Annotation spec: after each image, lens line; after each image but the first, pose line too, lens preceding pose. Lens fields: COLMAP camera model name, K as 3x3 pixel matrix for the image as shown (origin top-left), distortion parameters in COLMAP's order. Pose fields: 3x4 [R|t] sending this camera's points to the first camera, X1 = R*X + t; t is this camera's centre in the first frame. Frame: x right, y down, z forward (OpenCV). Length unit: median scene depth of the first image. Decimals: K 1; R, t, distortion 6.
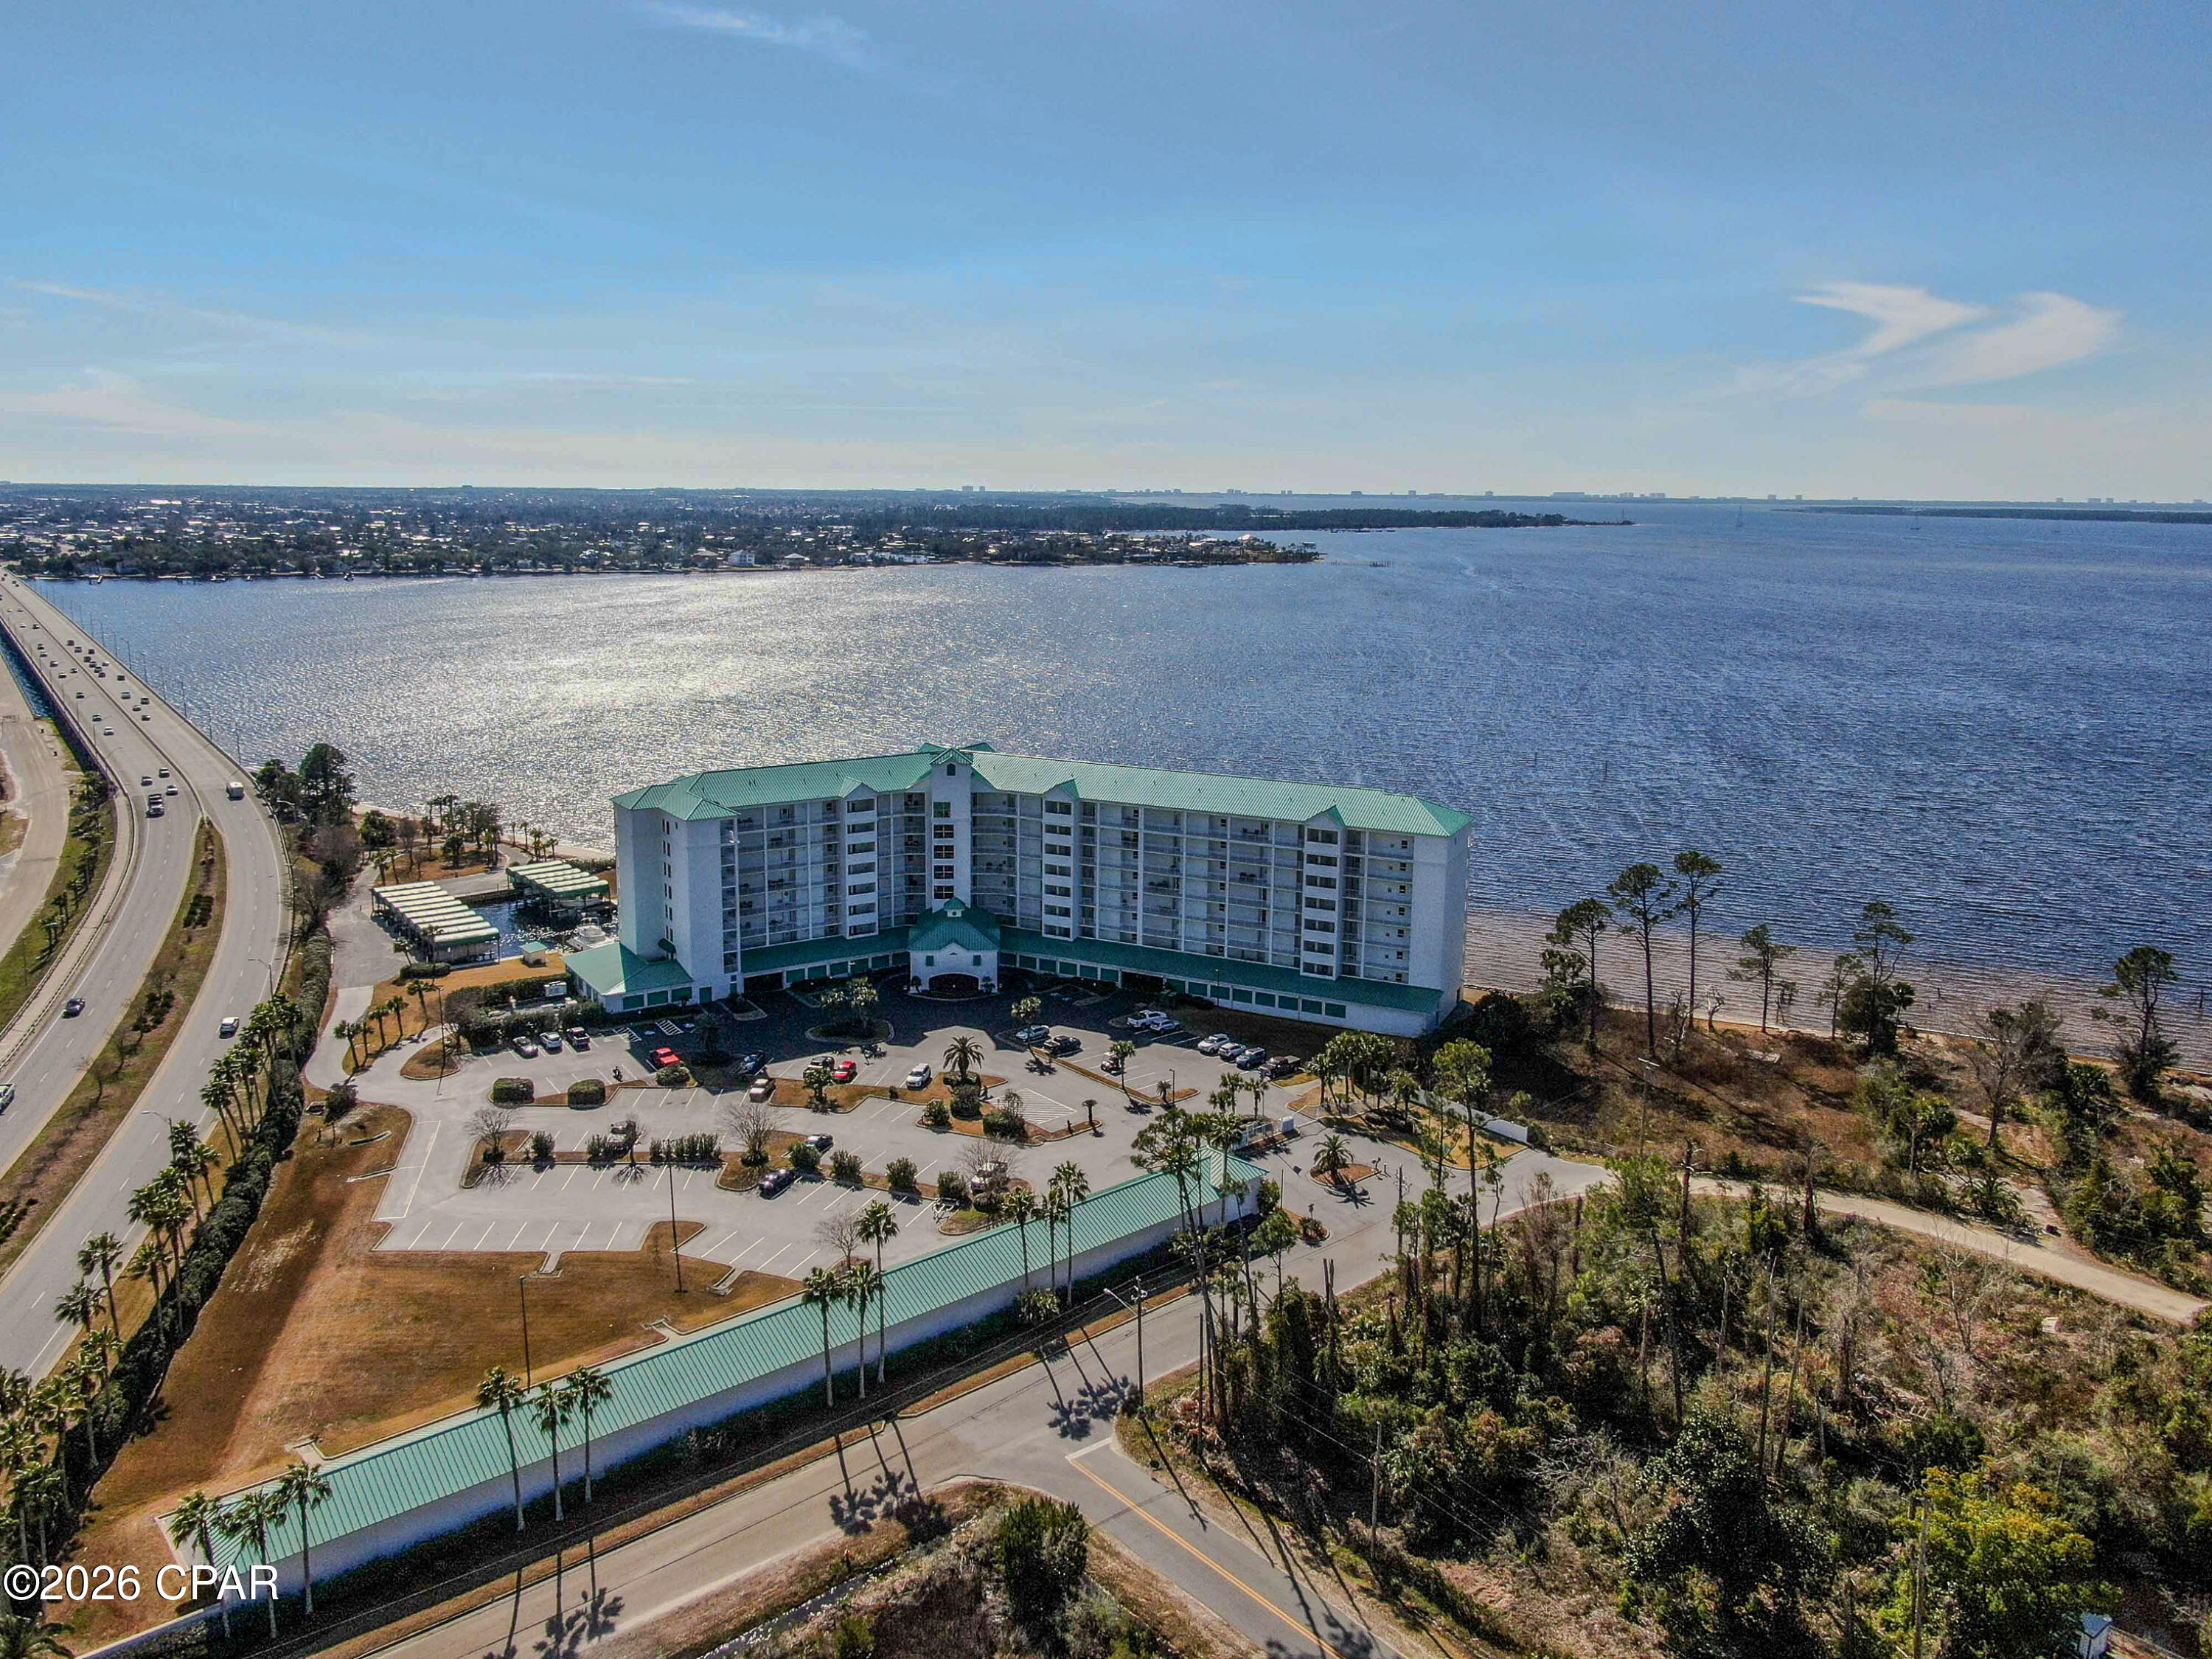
lens RADIAL K [[1650.2, 0, 1106.0], [0, 1650.2, 829.5], [0, 0, 1]] dist [-0.023660, 0.000572]
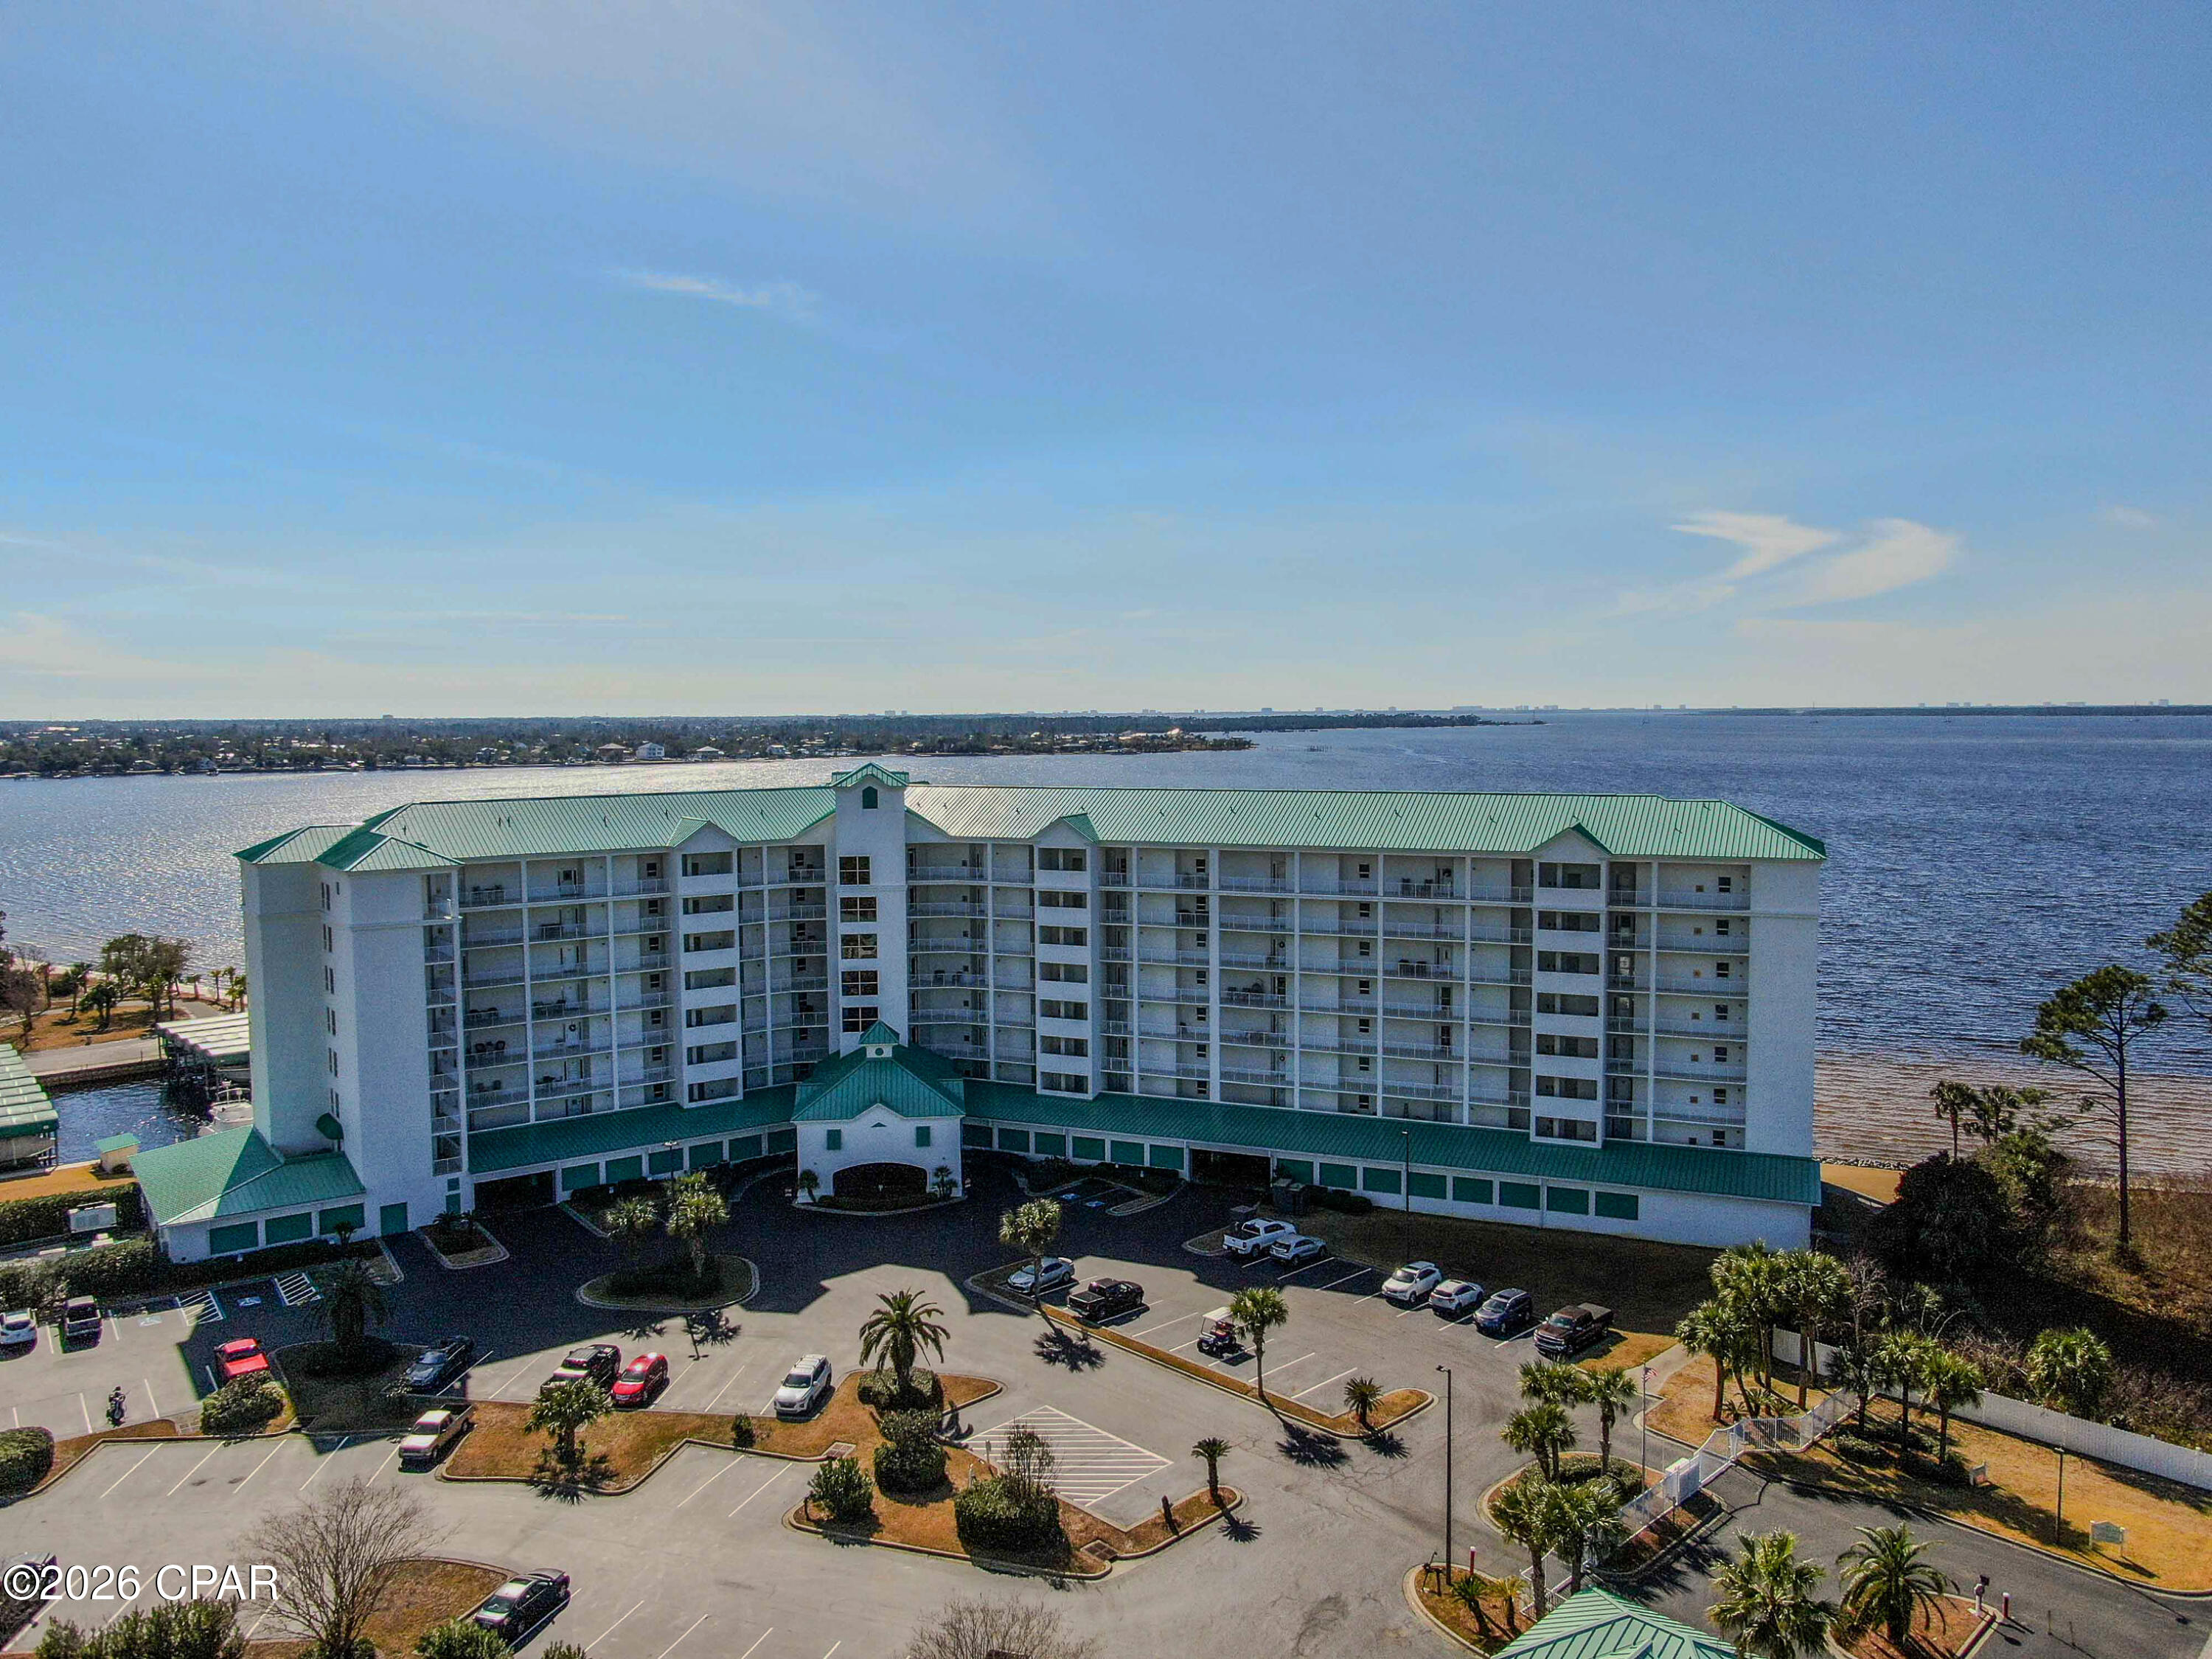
lens RADIAL K [[1650.2, 0, 1106.0], [0, 1650.2, 829.5], [0, 0, 1]] dist [-0.023660, 0.000572]
pose [[0.998599, -0.025651, 0.046274, -0.042262], [0.031310, 0.991532, -0.126033, 0.051311], [-0.042649, 0.127305, 0.990946, 0.468003]]
